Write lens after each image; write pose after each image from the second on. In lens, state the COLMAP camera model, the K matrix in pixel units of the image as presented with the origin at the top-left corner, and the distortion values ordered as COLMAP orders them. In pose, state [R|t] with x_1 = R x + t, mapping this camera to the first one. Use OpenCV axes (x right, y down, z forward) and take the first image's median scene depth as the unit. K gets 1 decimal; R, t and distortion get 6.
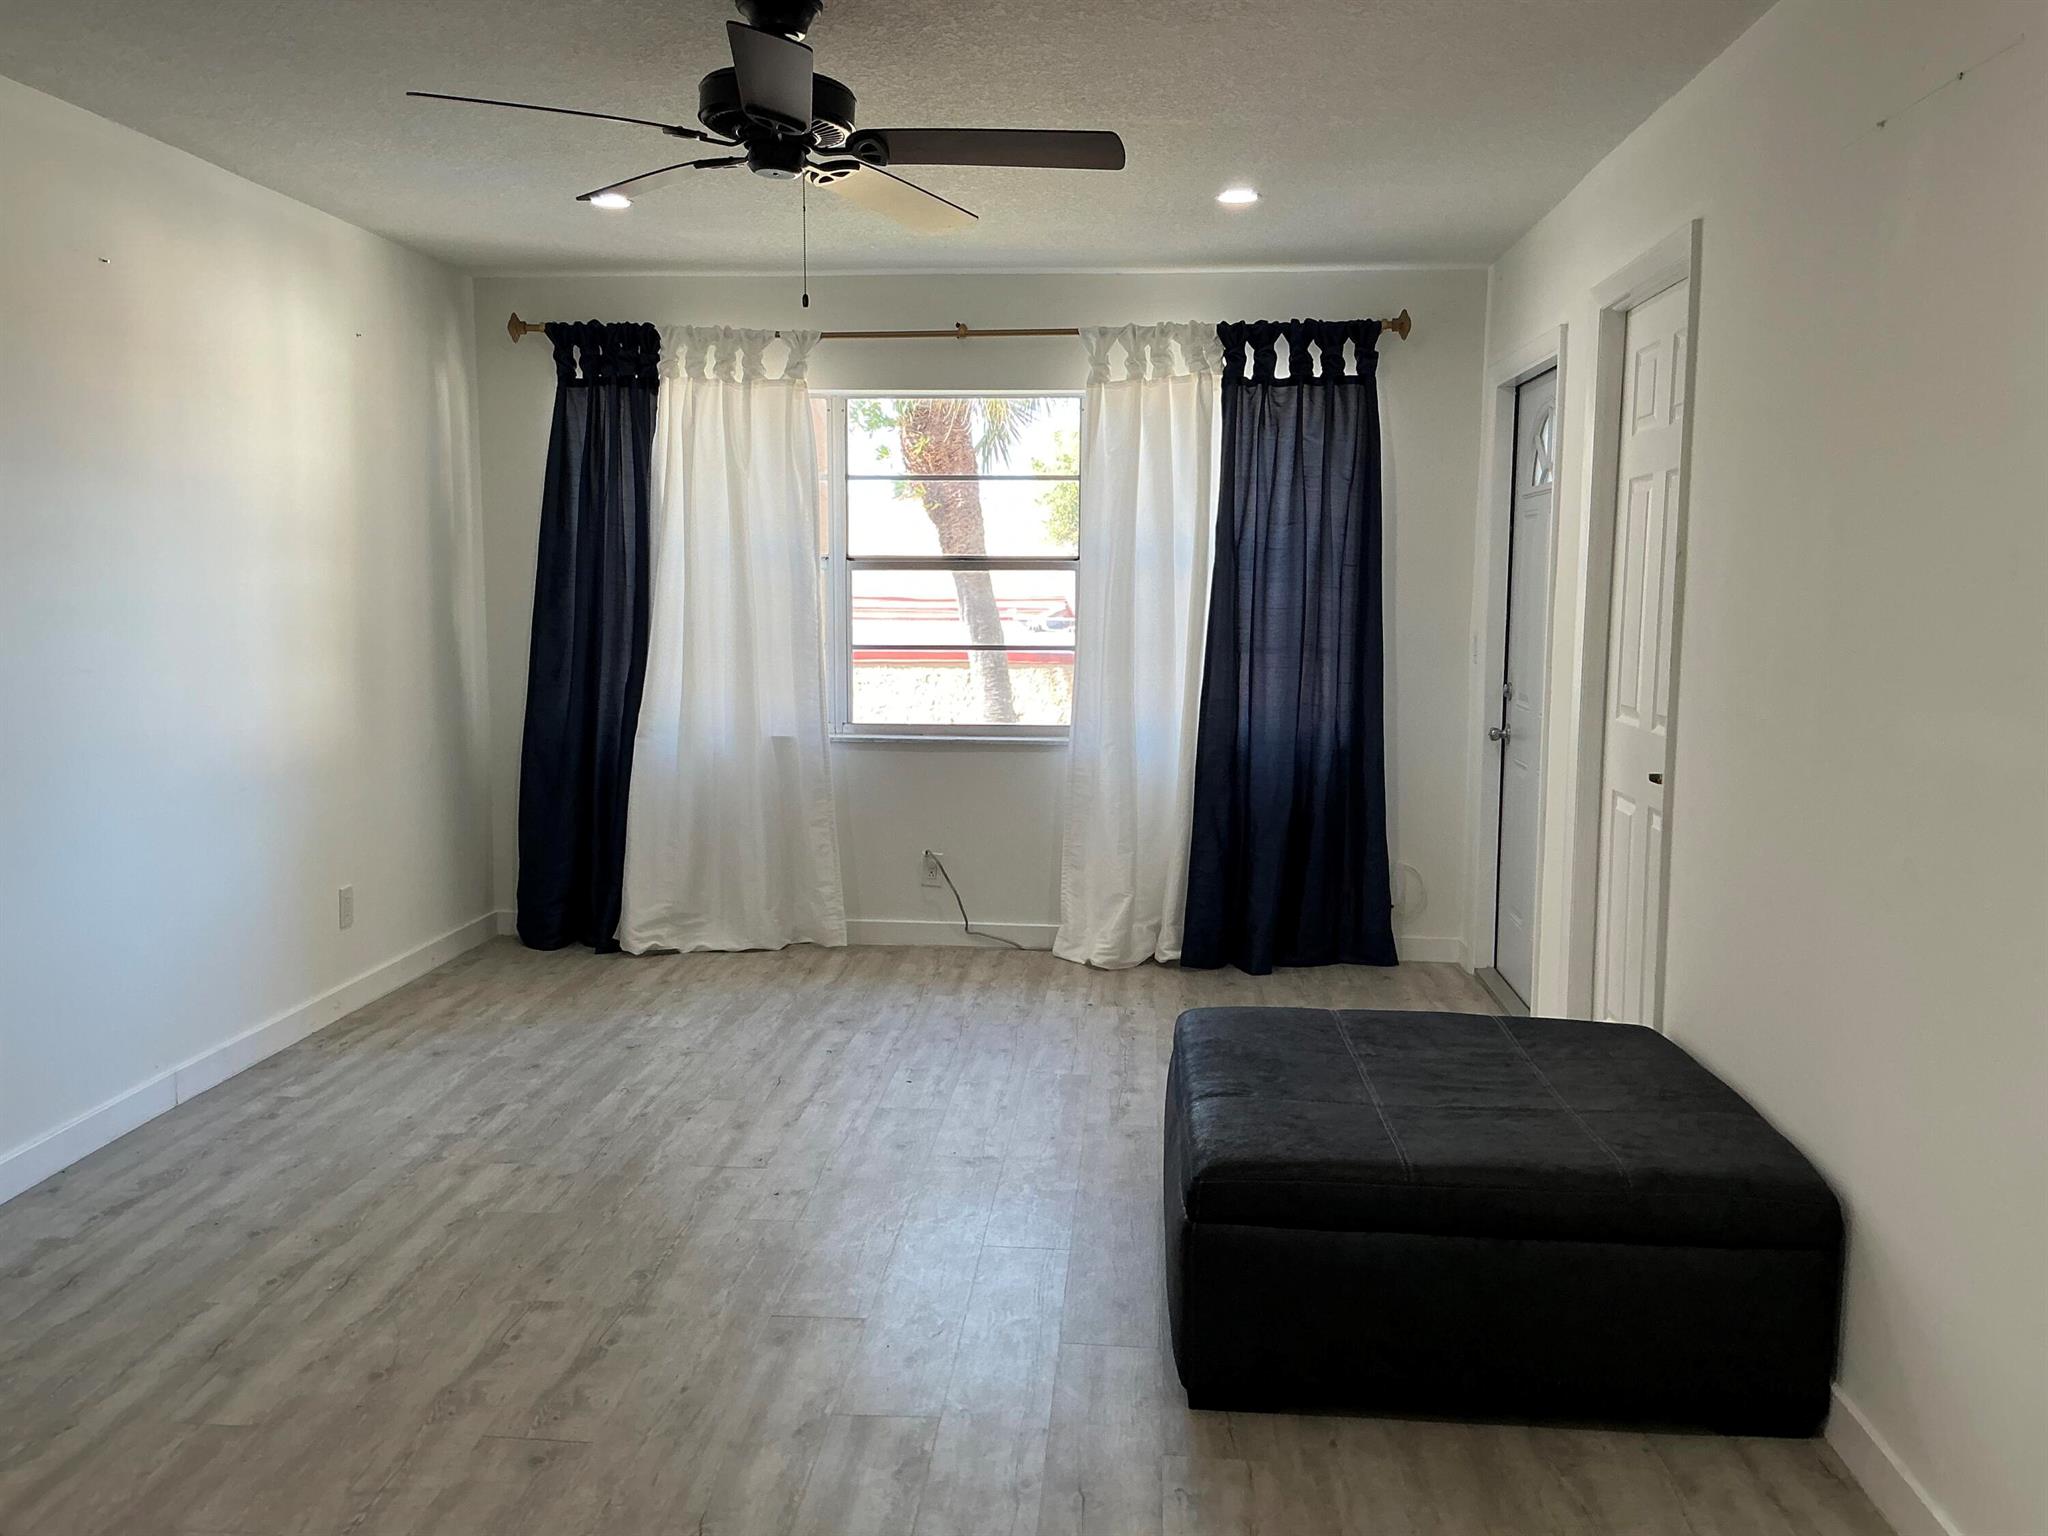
lens RADIAL K [[1685.9, 0, 1024.0], [0, 1685.9, 768.0], [0, 0, 1]] dist [0.134783, -0.310646]
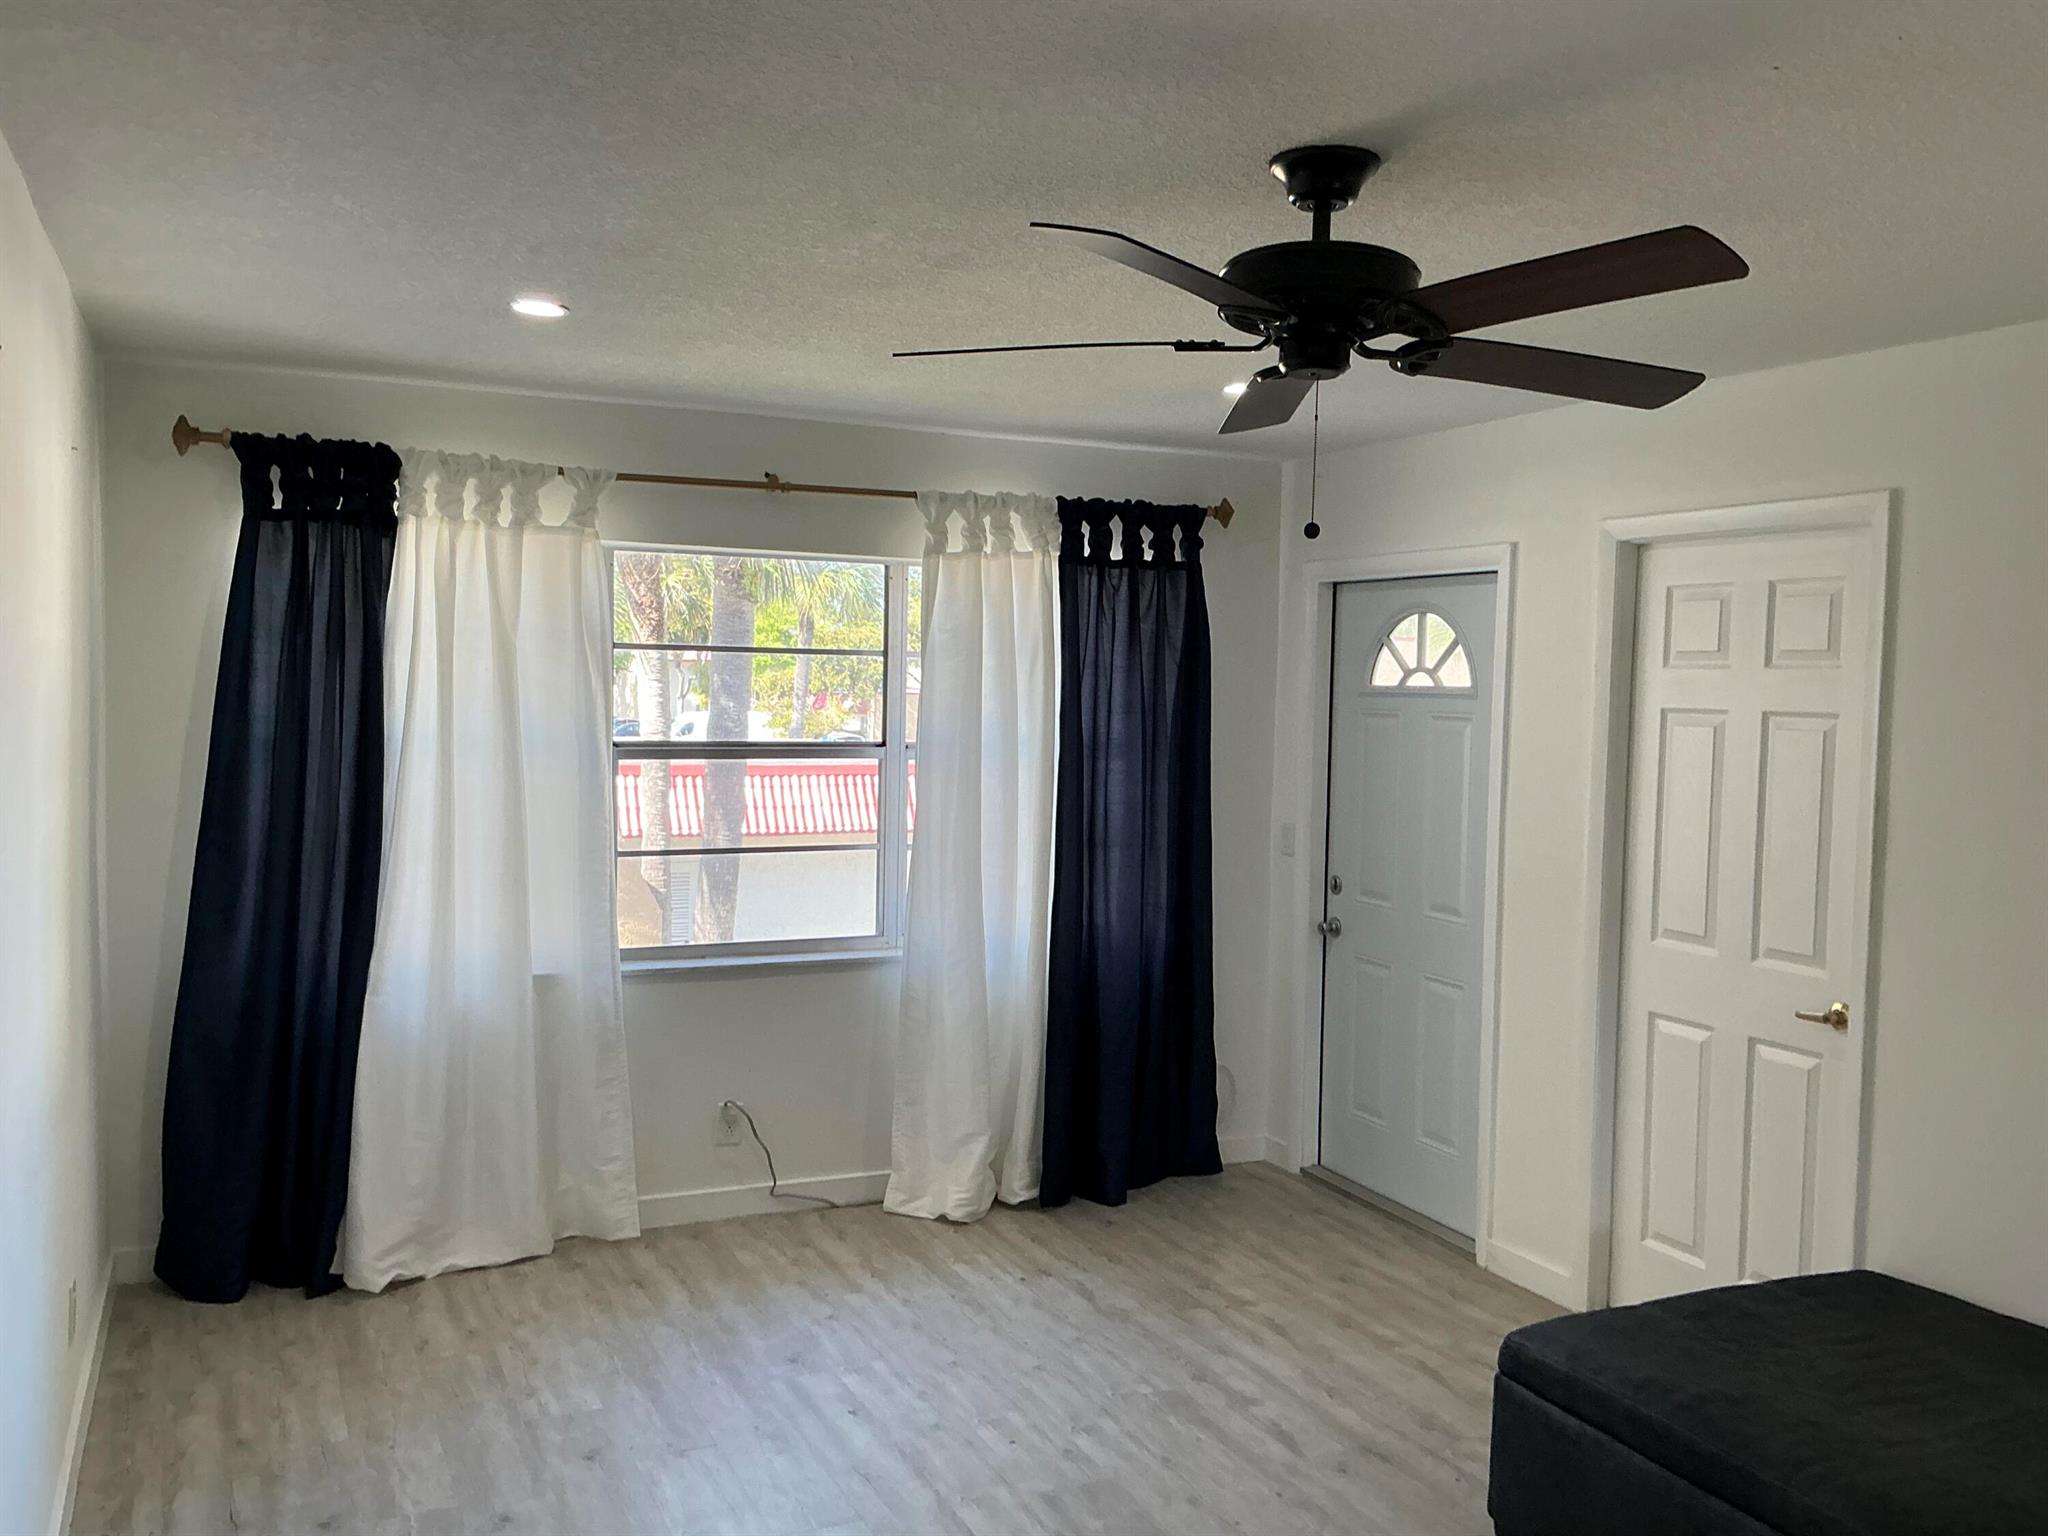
lens RADIAL K [[1685.9, 0, 1024.0], [0, 1685.9, 768.0], [0, 0, 1]] dist [0.134783, -0.310646]
pose [[0.873842, -0.011699, 0.486069, -0.346884], [0.037470, 0.998358, -0.043334, -0.074939], [-0.484764, 0.056080, 0.872845, 0.212645]]
